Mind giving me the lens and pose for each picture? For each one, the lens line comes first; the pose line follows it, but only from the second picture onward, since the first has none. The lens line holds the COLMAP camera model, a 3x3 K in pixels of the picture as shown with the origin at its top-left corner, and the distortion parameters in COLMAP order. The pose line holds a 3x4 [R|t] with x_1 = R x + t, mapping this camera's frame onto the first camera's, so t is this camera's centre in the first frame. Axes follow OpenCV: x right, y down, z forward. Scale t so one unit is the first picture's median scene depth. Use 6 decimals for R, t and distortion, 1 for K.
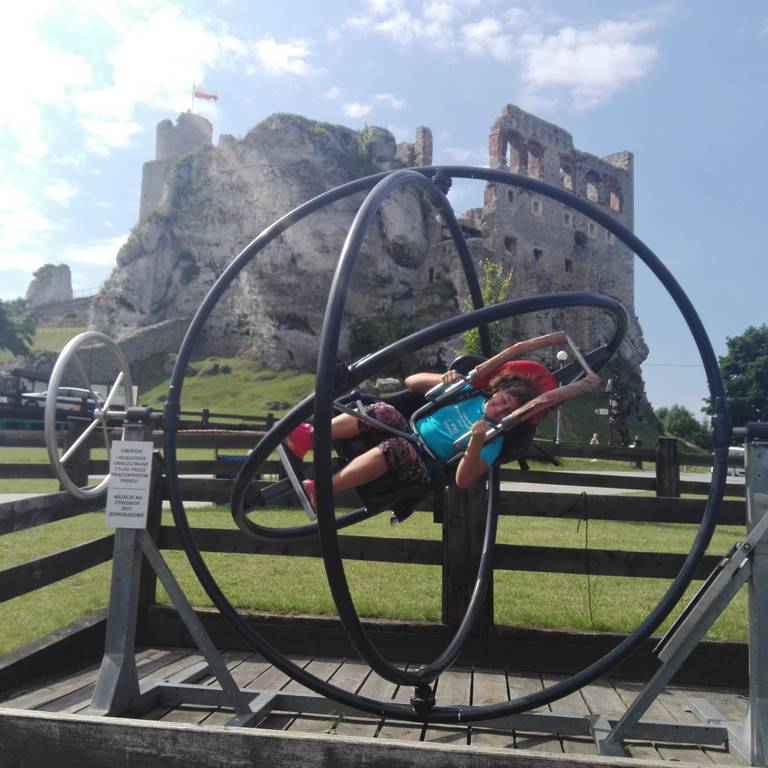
lens RADIAL K [[824.0, 0, 374.1], [0, 824.0, 381.1], [0, 0, 1]] dist [0.122195, -0.224925]
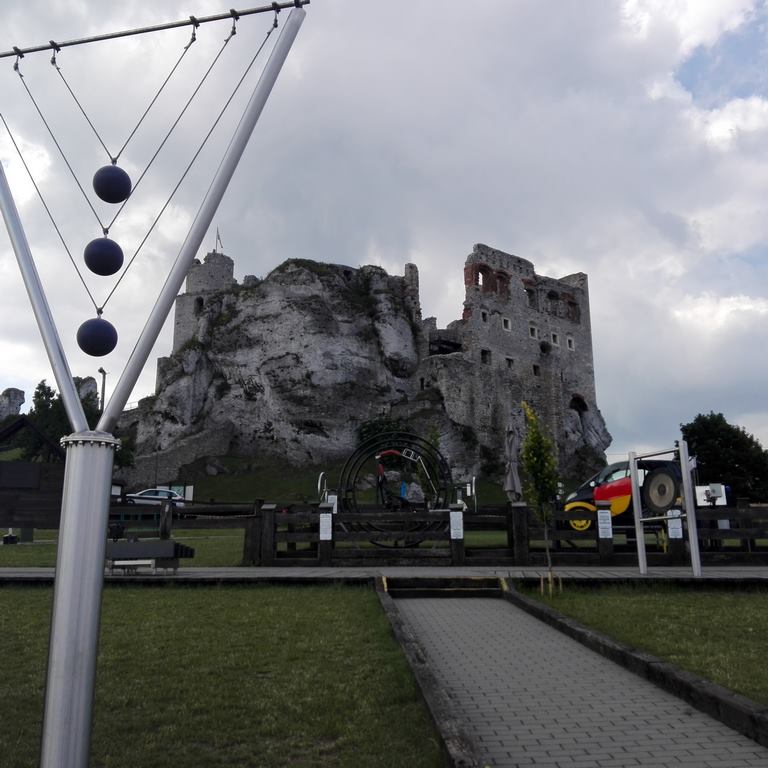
lens RADIAL K [[835.2, 0, 379.2], [0, 835.2, 374.3], [0, 0, 1]] dist [0.017810, 0.030414]
pose [[0.999236, -0.038748, 0.005186, 0.000350], [0.039089, 0.992263, -0.117840, -0.000038], [-0.000580, 0.117953, 0.993019, -0.212972]]
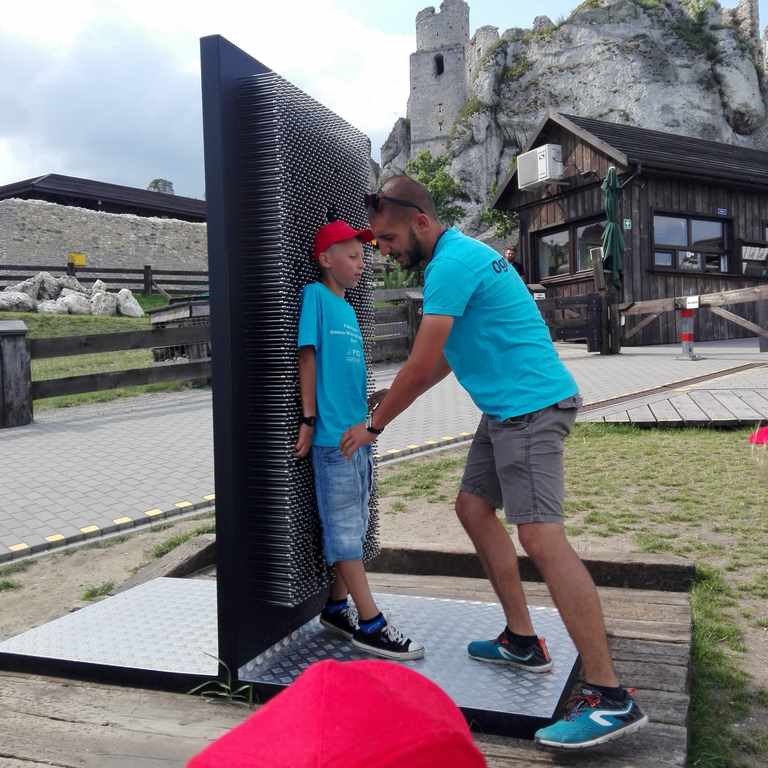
lens RADIAL K [[824.0, 0, 374.1], [0, 824.0, 381.1], [0, 0, 1]] dist [0.122195, -0.224925]
pose [[0.995075, -0.055370, -0.082220, -0.339963], [0.066010, 0.988927, 0.132916, -0.006081], [0.073950, -0.137688, 0.987711, -0.086756]]
